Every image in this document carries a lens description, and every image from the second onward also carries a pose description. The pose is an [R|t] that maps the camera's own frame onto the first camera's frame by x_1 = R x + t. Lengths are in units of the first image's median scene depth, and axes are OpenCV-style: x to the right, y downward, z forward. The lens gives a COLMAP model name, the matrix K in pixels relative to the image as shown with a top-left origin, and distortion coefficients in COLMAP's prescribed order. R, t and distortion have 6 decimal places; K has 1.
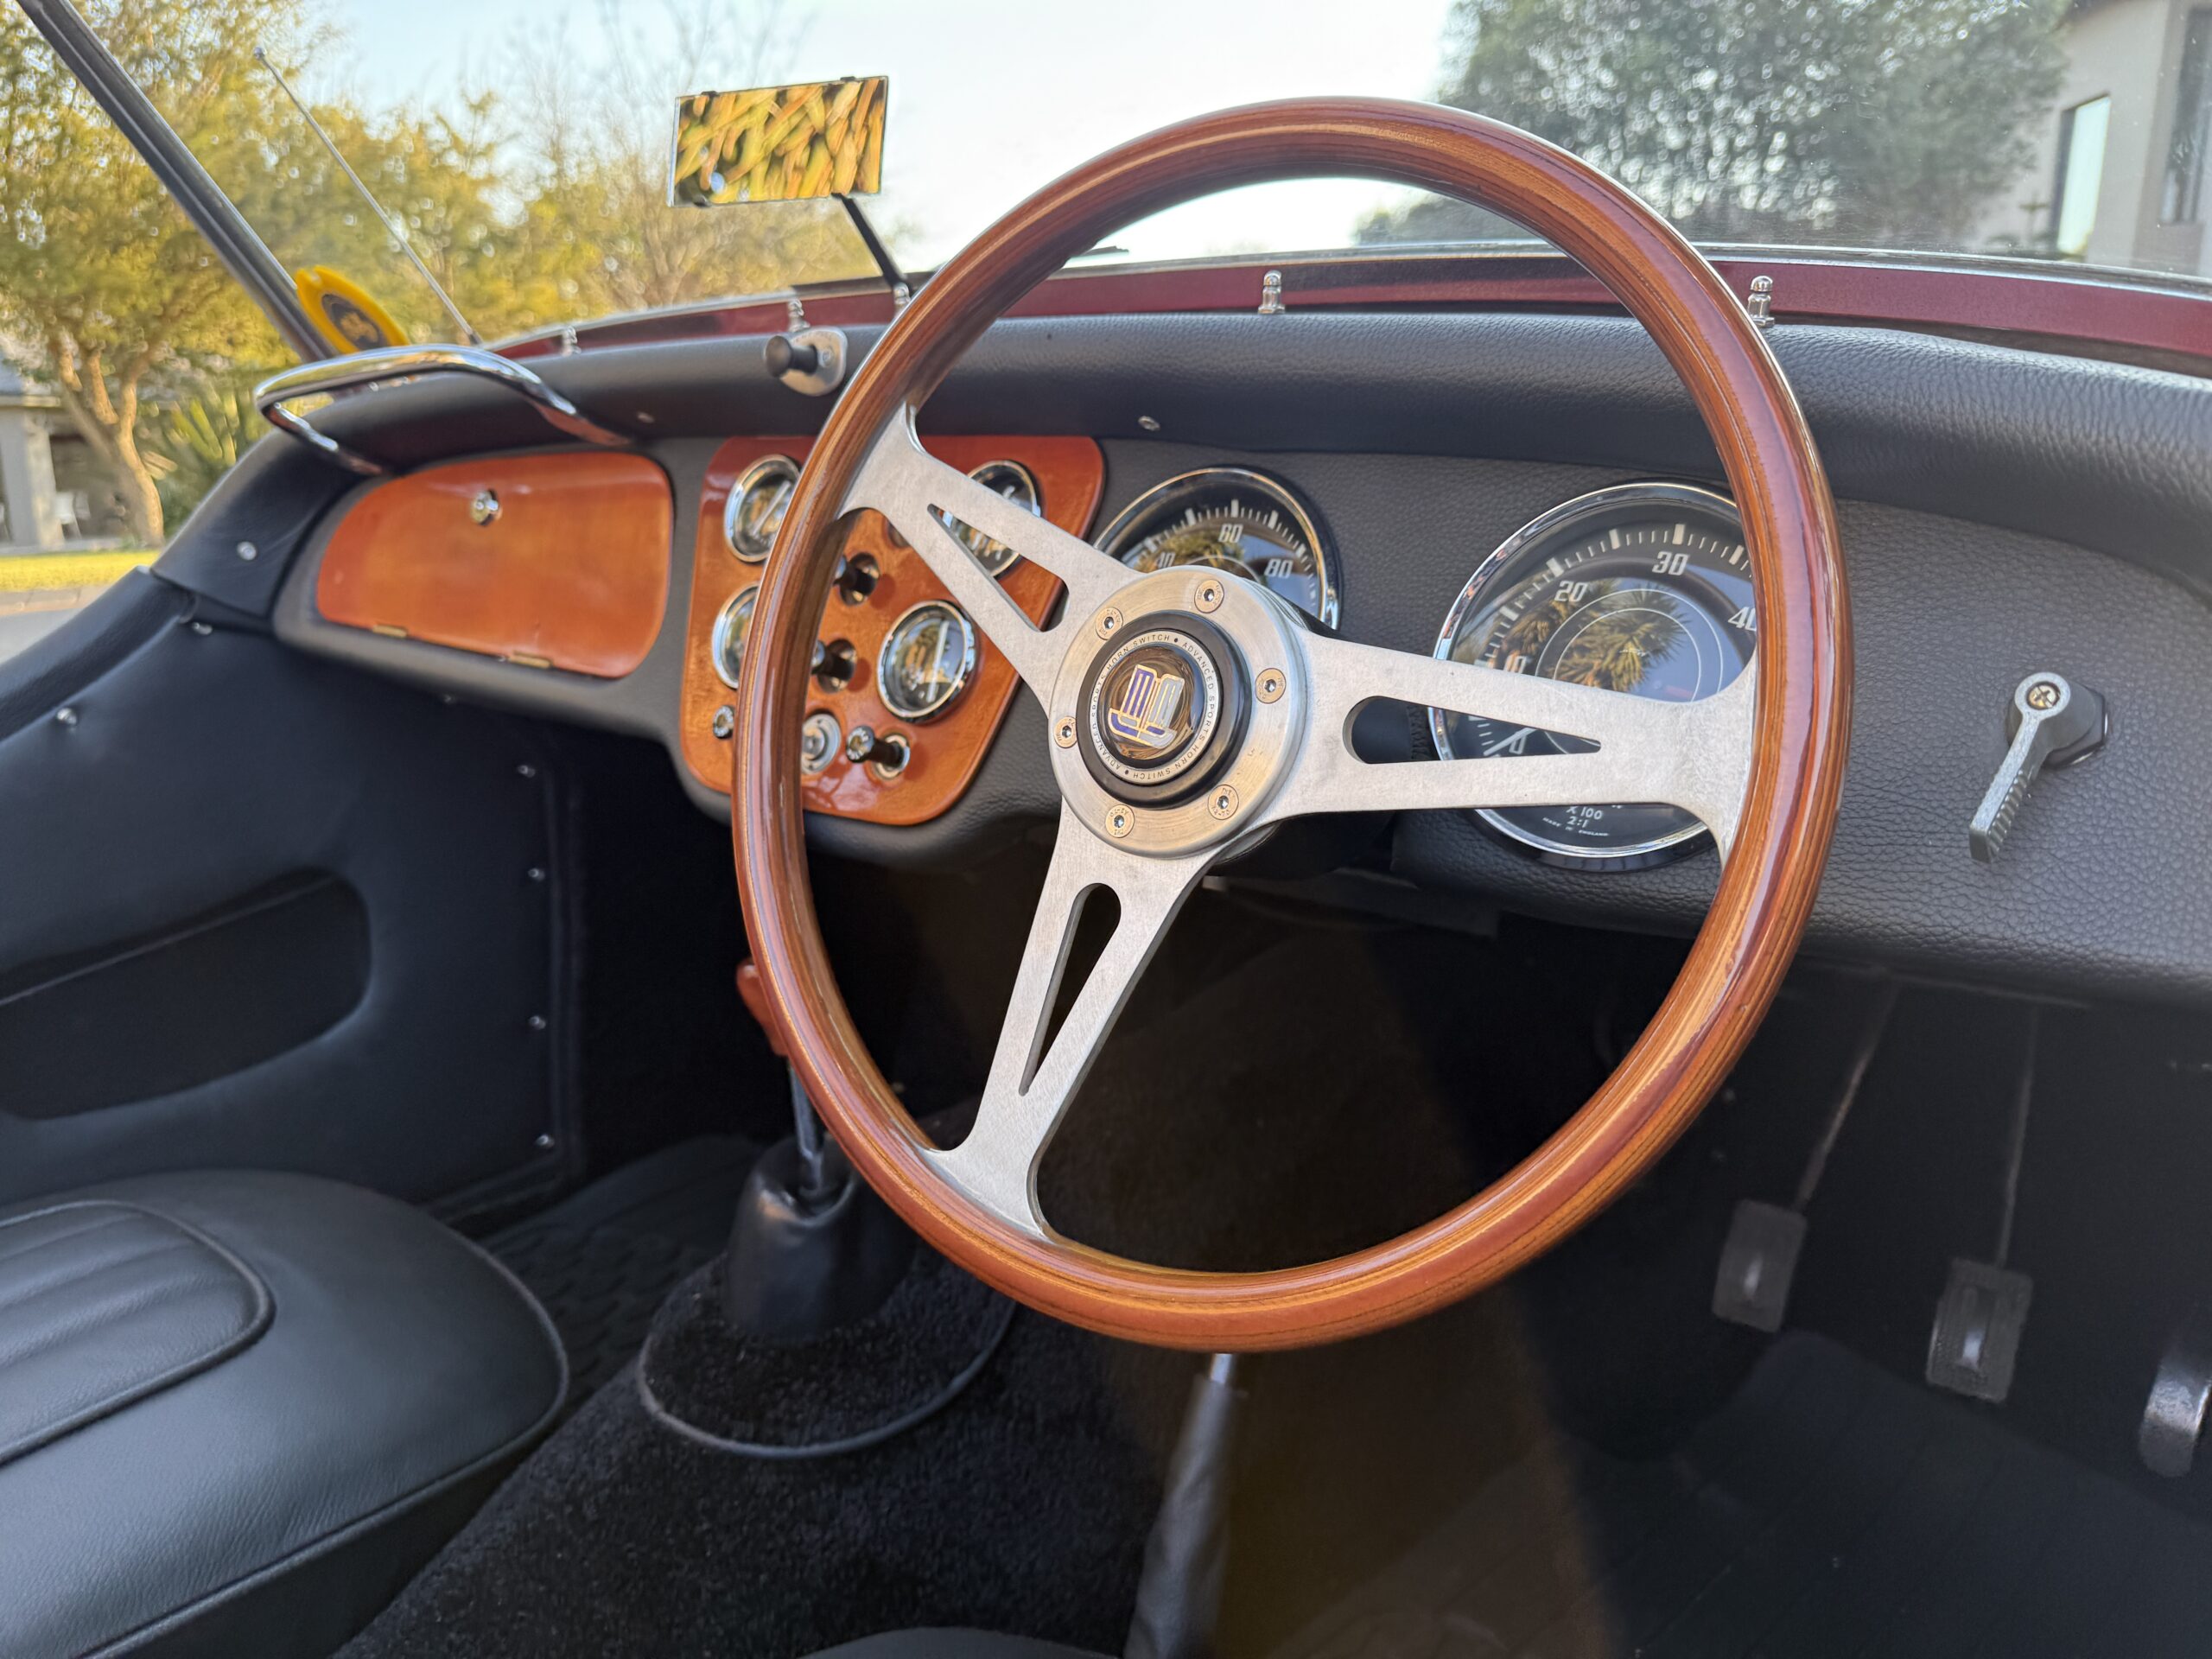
lens RADIAL K [[1612.8, 0, 1053.7], [0, 1612.8, 829.8], [0, 0, 1]] dist [0.111244, -0.218799]
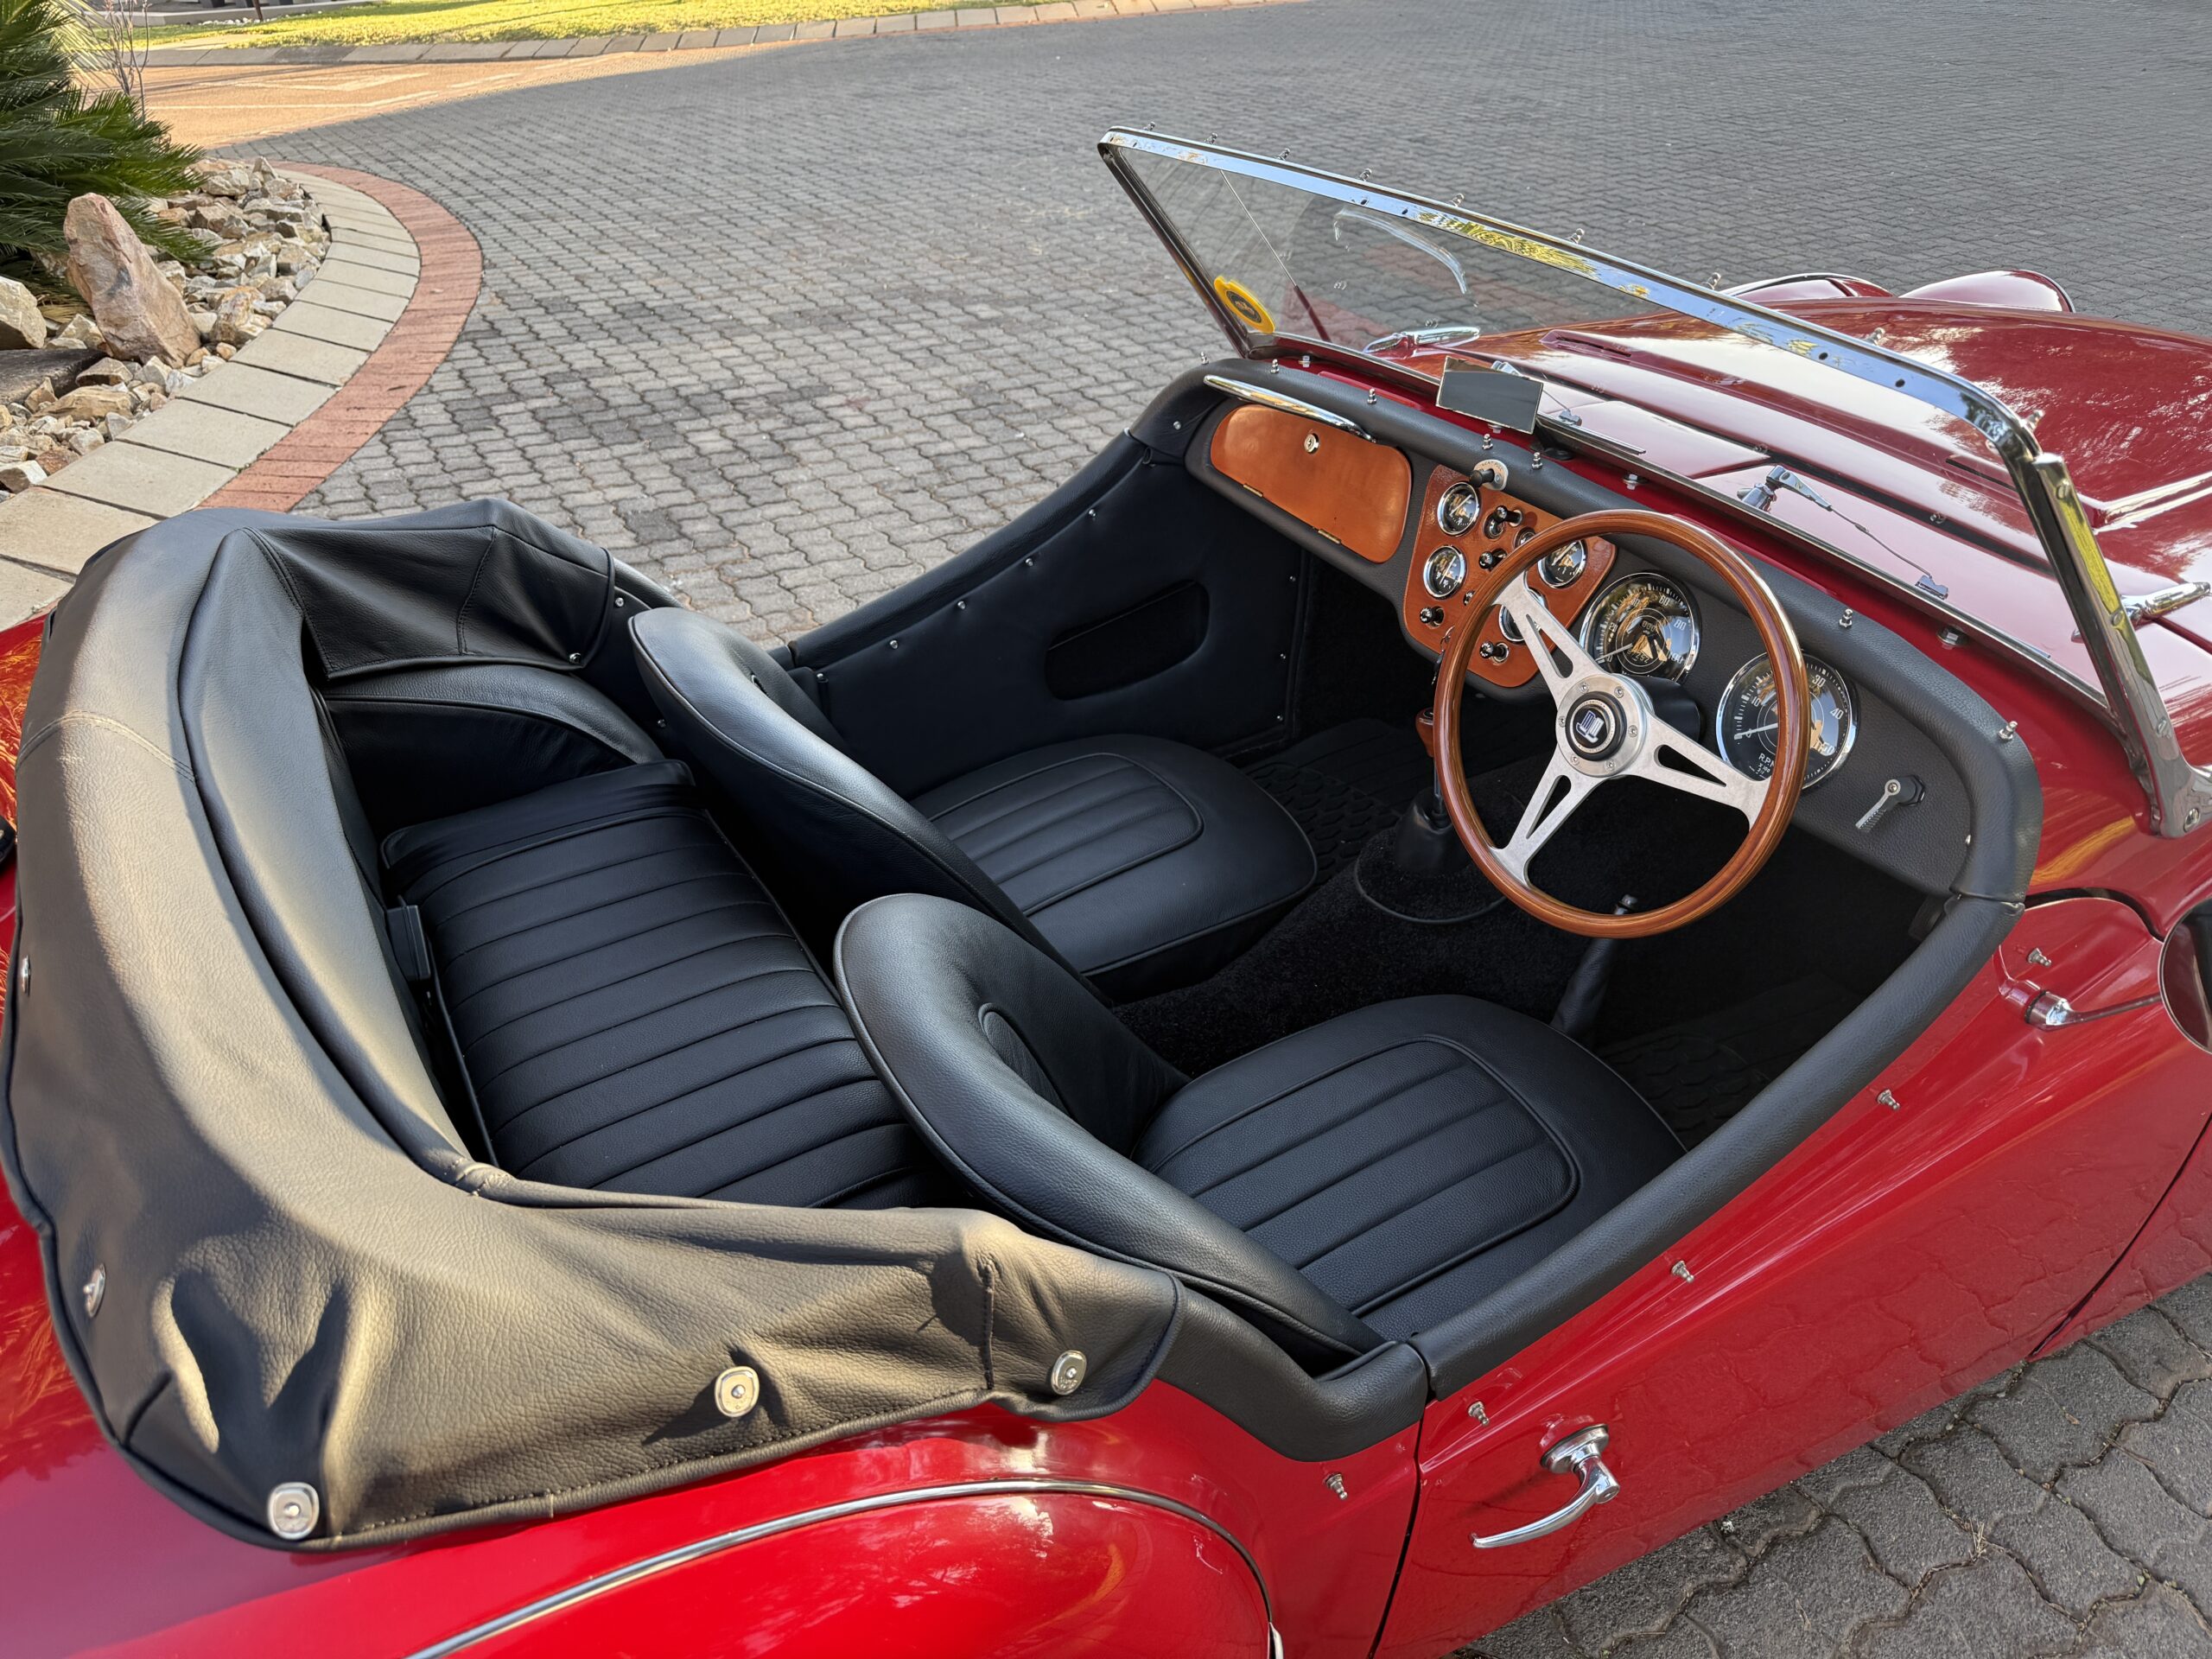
lens RADIAL K [[1612.8, 0, 1053.7], [0, 1612.8, 829.8], [0, 0, 1]] dist [0.111244, -0.218799]
pose [[0.934244, 0.163908, -0.316736, 0.071629], [-0.042653, 0.933105, 0.357065, -0.564566], [0.354073, -0.320077, 0.878739, -1.228960]]
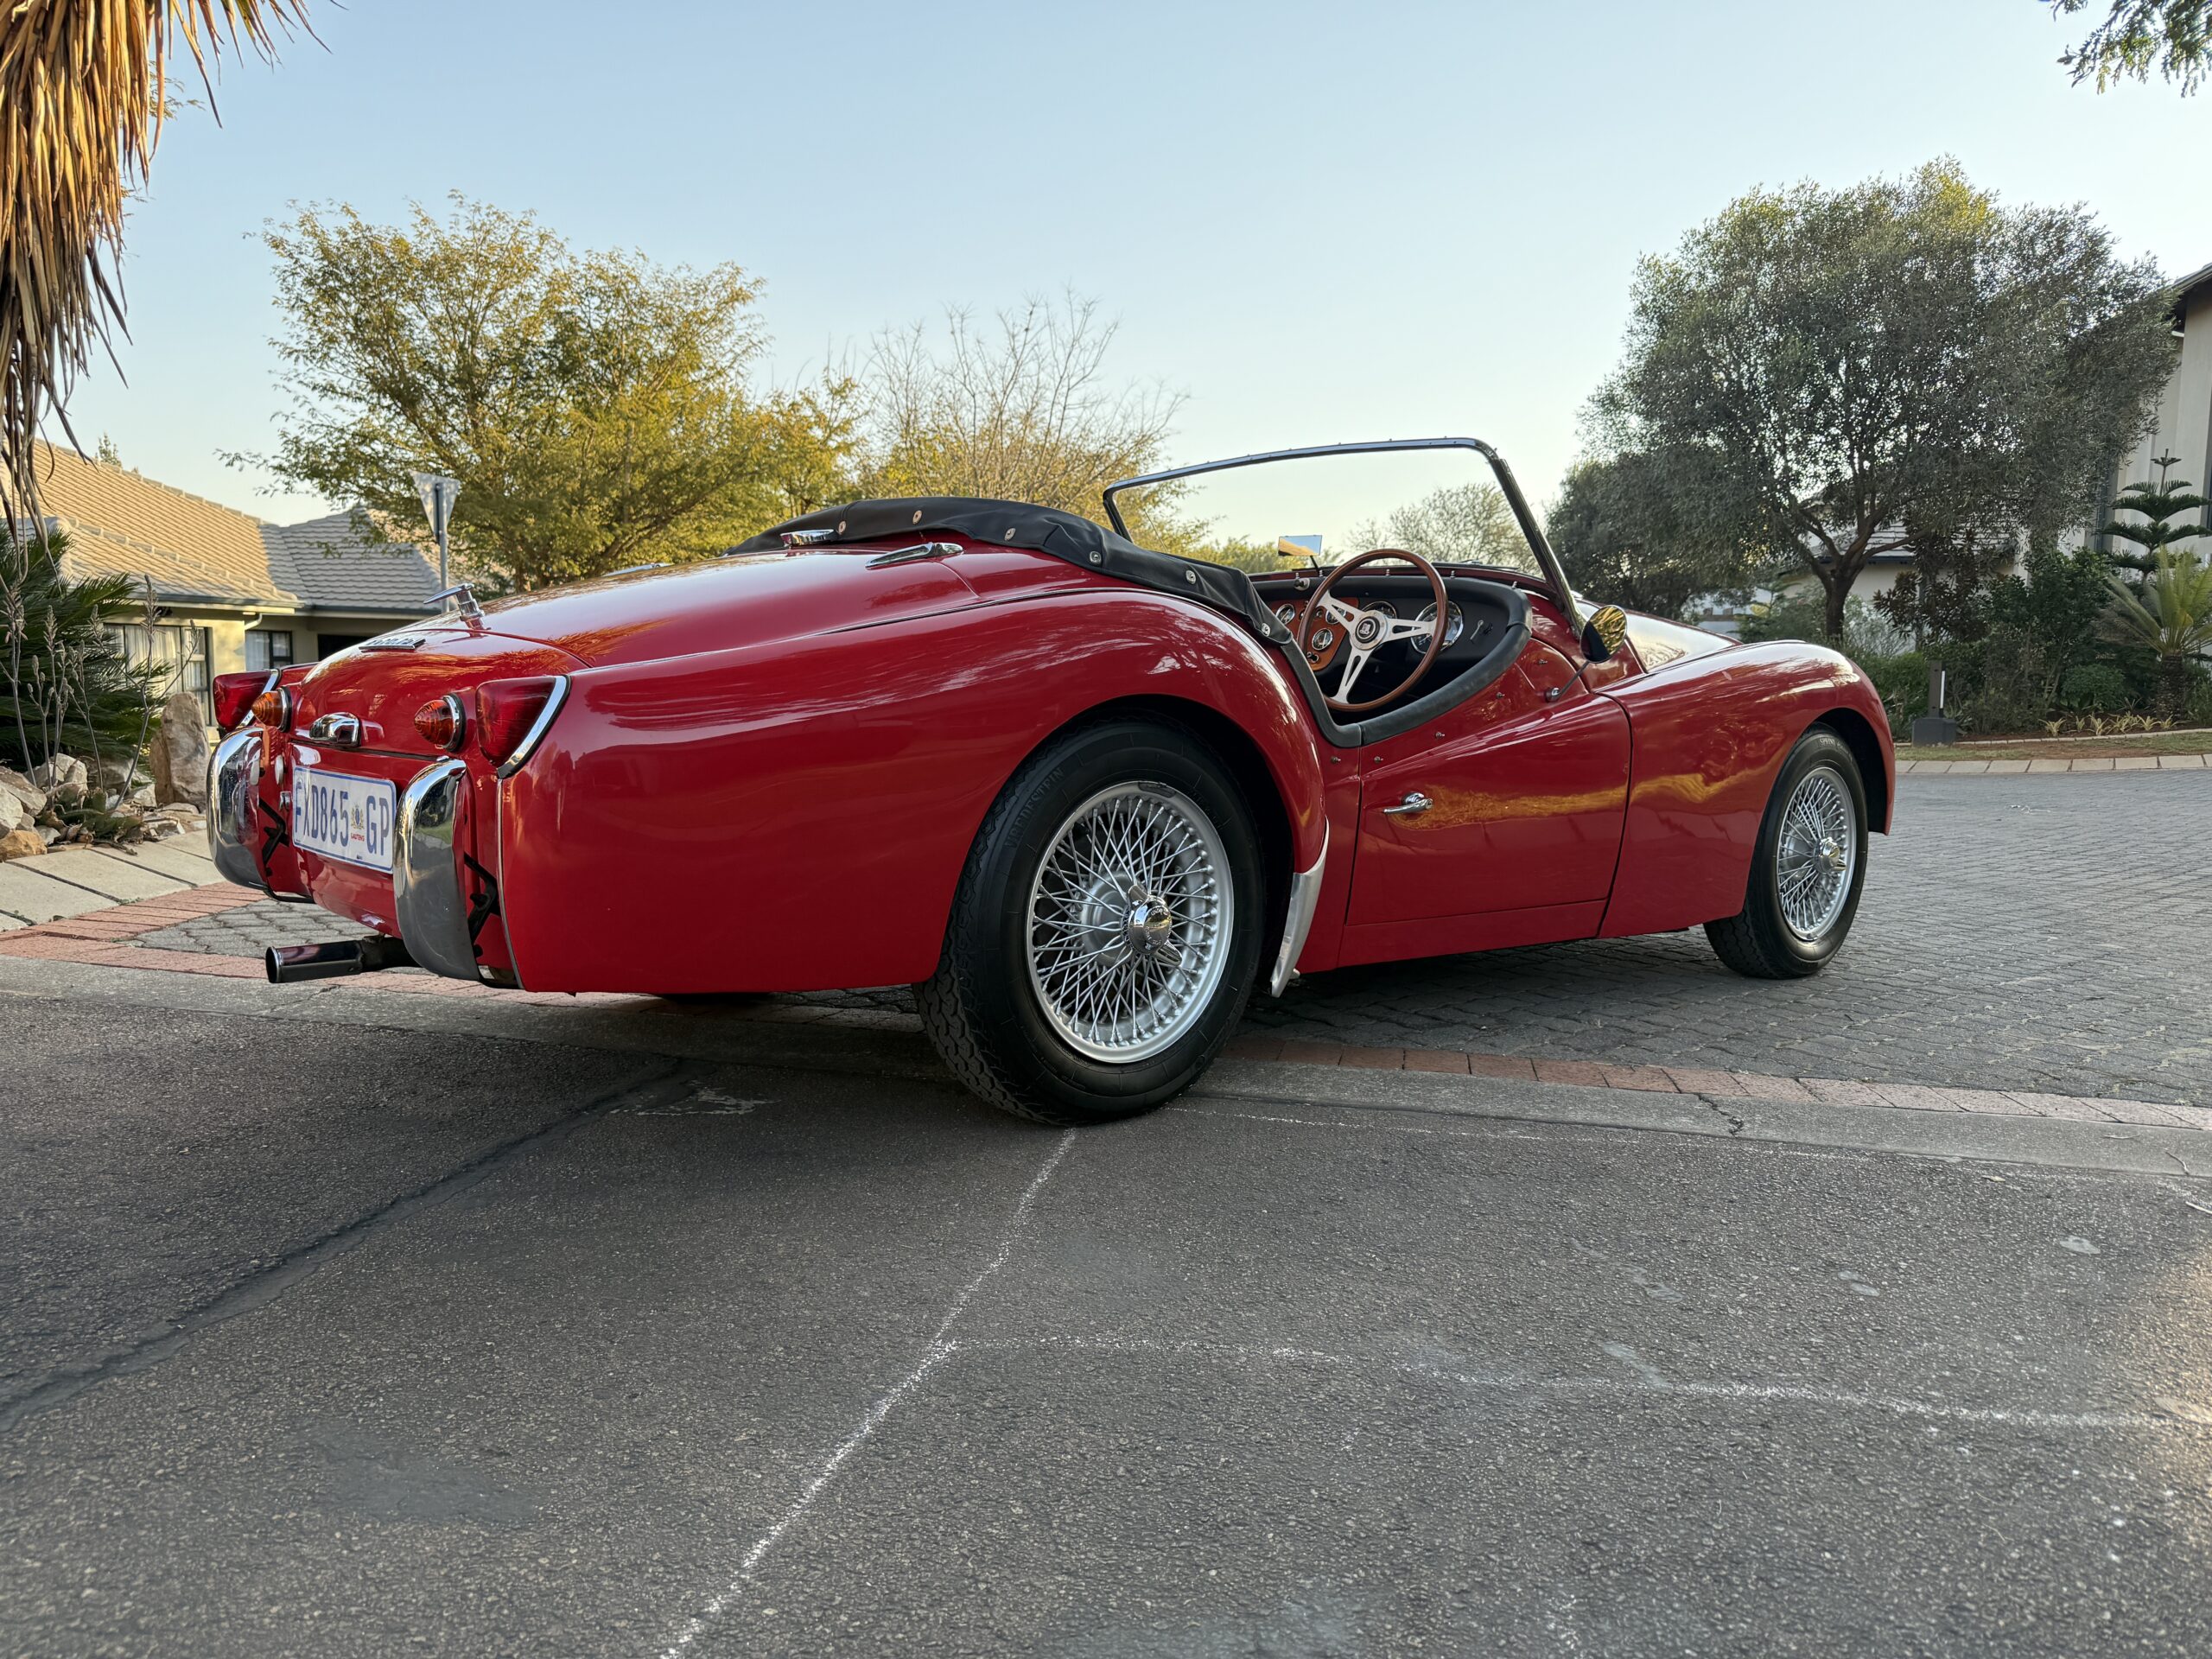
lens RADIAL K [[1612.8, 0, 1053.7], [0, 1612.8, 829.8], [0, 0, 1]] dist [0.111244, -0.218799]
pose [[0.990189, 0.026538, -0.137193, -0.187496], [-0.044630, 0.990439, -0.130532, 1.127326], [0.132417, 0.135374, 0.981906, -3.822547]]
